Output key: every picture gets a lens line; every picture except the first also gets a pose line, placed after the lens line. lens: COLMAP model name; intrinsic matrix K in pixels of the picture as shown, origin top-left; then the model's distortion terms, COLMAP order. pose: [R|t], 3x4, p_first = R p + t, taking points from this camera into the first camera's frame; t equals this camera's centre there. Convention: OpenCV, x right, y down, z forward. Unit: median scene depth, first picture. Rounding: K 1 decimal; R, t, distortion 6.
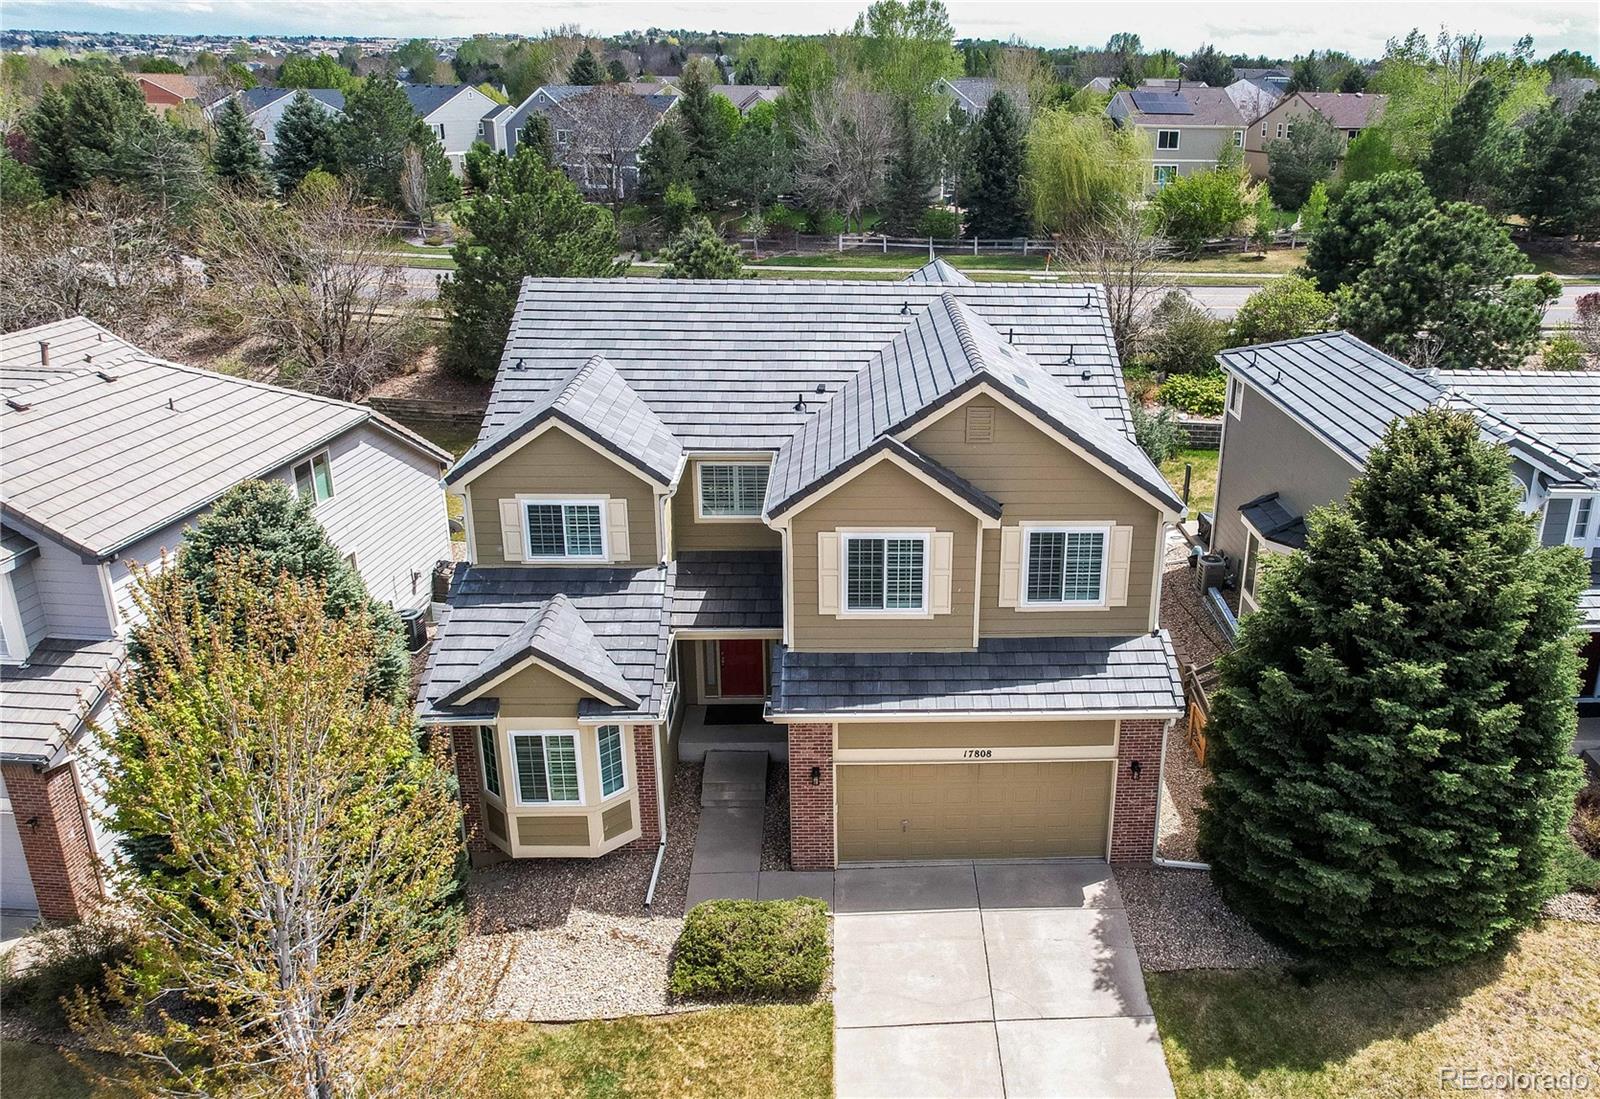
lens RADIAL K [[1303.1, 0, 908.4], [0, 1303.1, 562.3], [0, 0, 1]] dist [-0.066011, 0.065889]
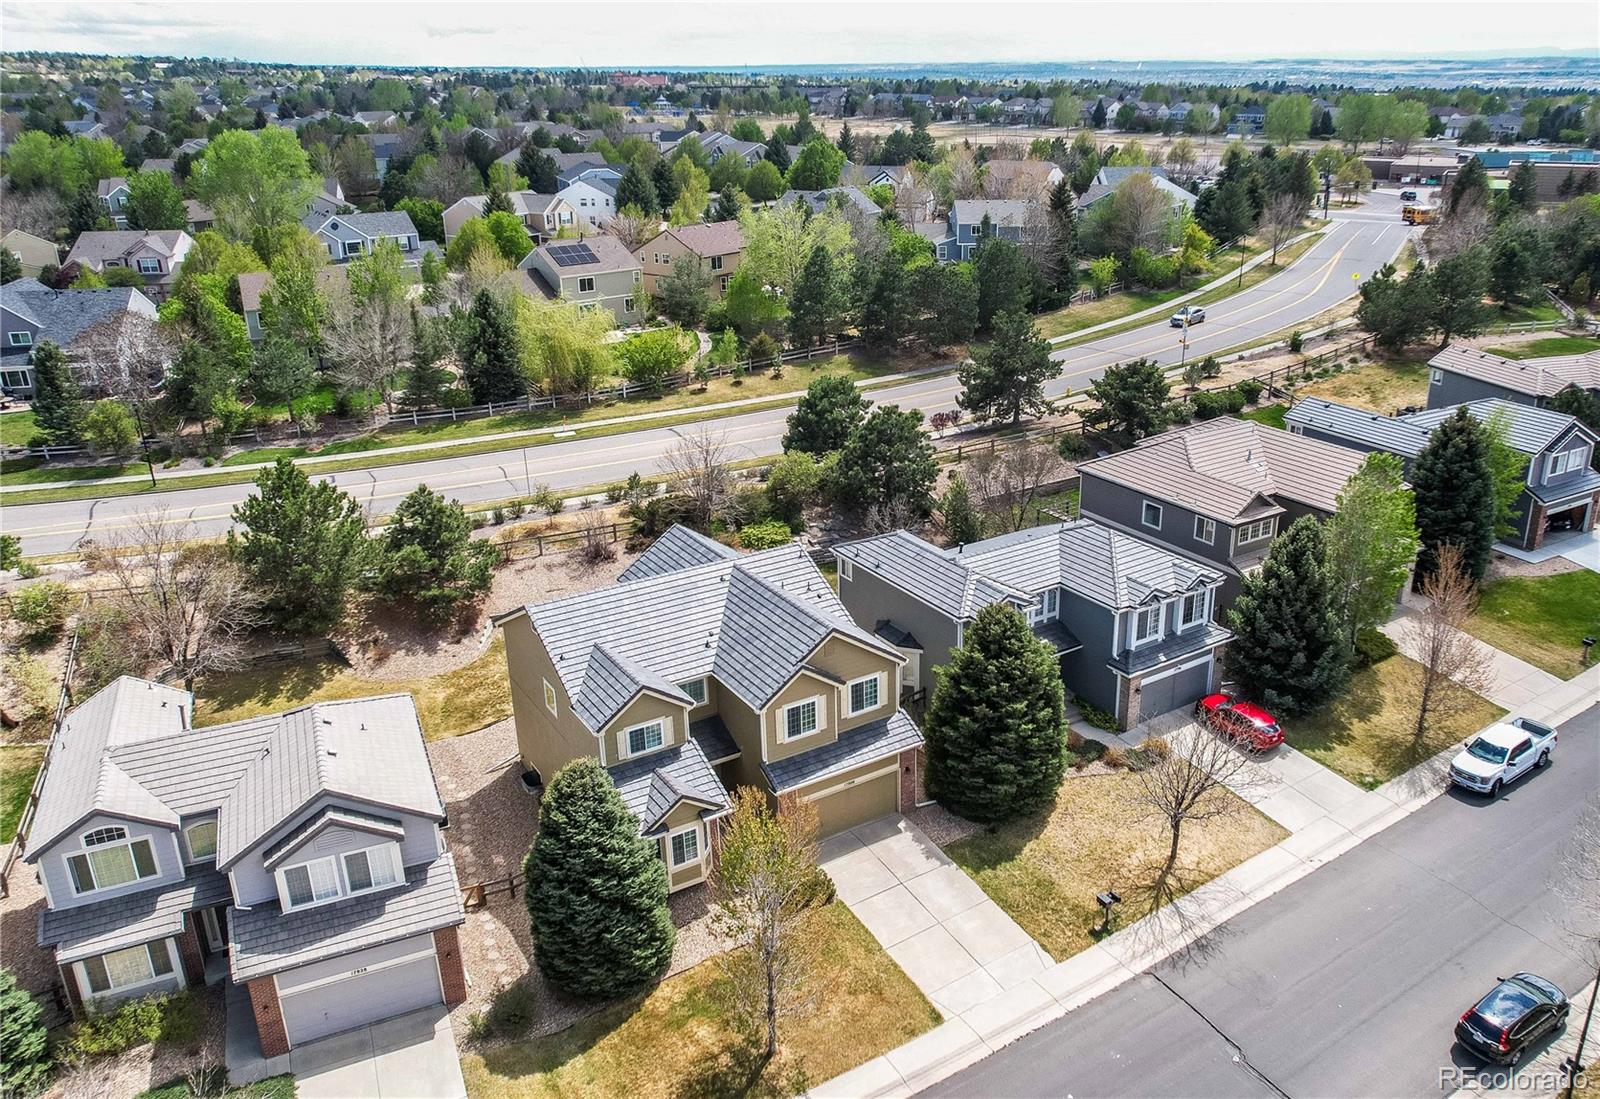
lens RADIAL K [[1303.1, 0, 908.4], [0, 1303.1, 562.3], [0, 0, 1]] dist [-0.066011, 0.065889]
pose [[0.845350, -0.210061, 0.491179, -0.925214], [0.199861, 0.977036, 0.073873, -0.392586], [-0.495417, 0.035718, 0.867920, -1.090528]]
